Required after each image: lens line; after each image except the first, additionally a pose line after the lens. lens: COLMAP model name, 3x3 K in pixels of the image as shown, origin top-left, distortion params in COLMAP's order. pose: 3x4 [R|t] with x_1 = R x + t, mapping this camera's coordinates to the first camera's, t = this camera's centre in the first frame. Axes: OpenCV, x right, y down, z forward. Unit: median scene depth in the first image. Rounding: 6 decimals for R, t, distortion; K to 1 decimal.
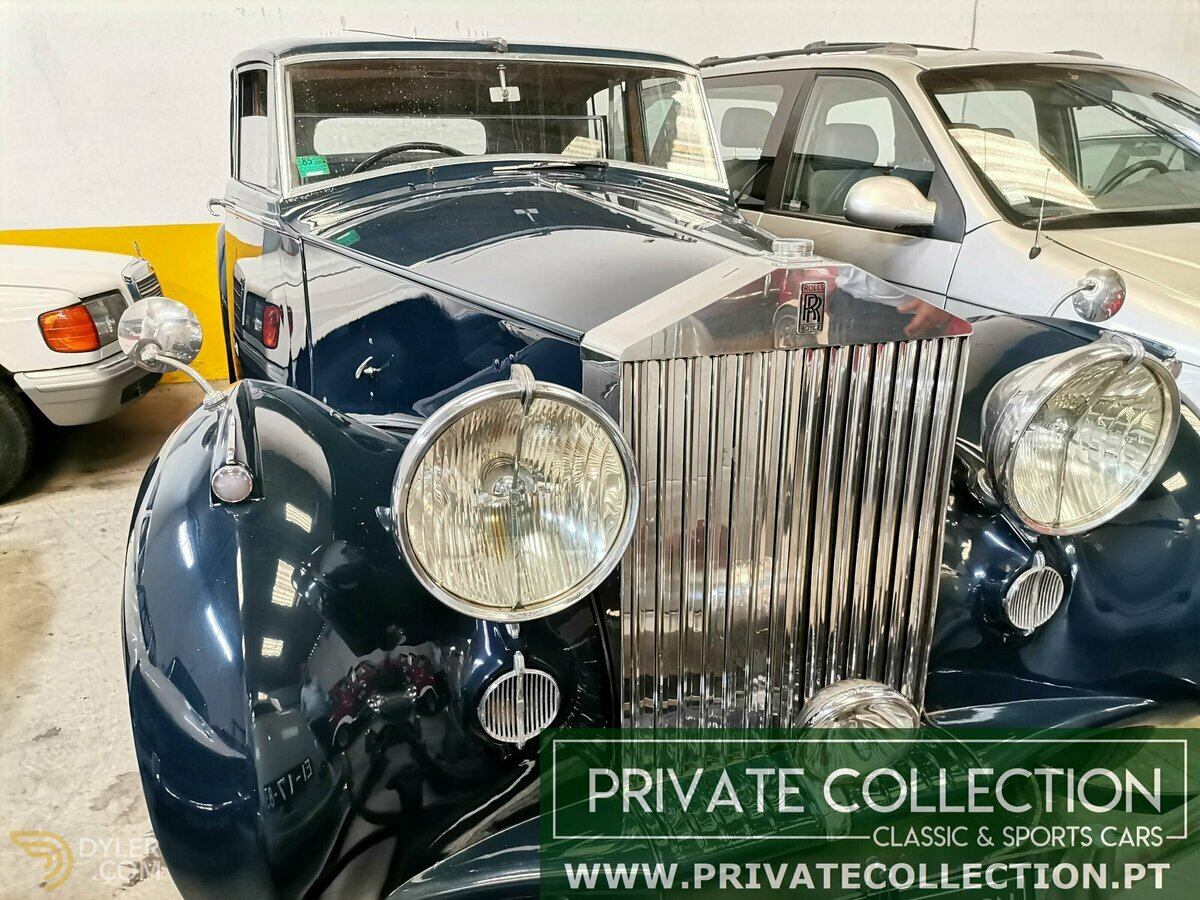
lens RADIAL K [[915.1, 0, 600.0], [0, 915.1, 450.0], [0, 0, 1]] dist [0.059876, -0.039049]
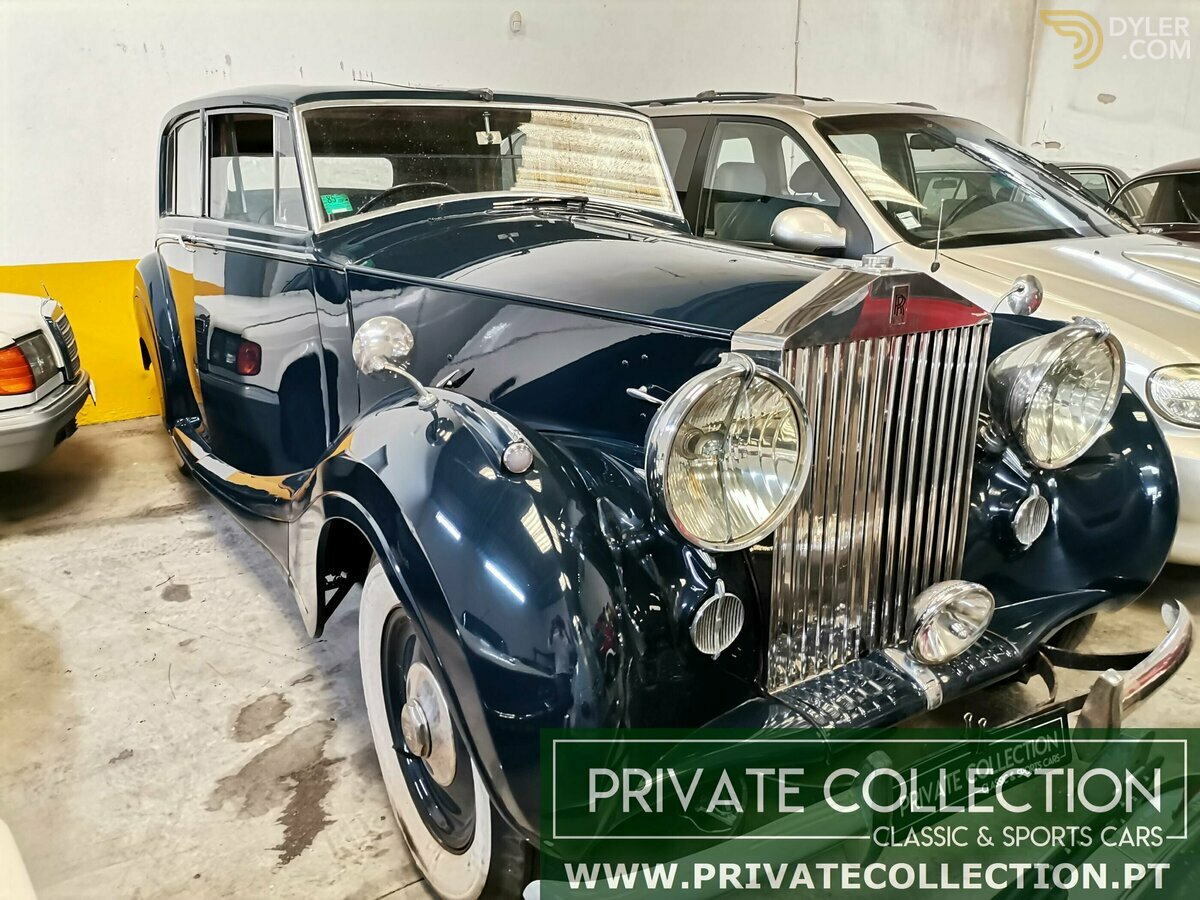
lens RADIAL K [[915.1, 0, 600.0], [0, 915.1, 450.0], [0, 0, 1]] dist [0.059876, -0.039049]
pose [[0.976688, -0.065032, 0.204575, -0.226358], [0.071472, 0.997148, -0.024245, 0.026801], [-0.202414, 0.038301, 0.978551, -0.101188]]
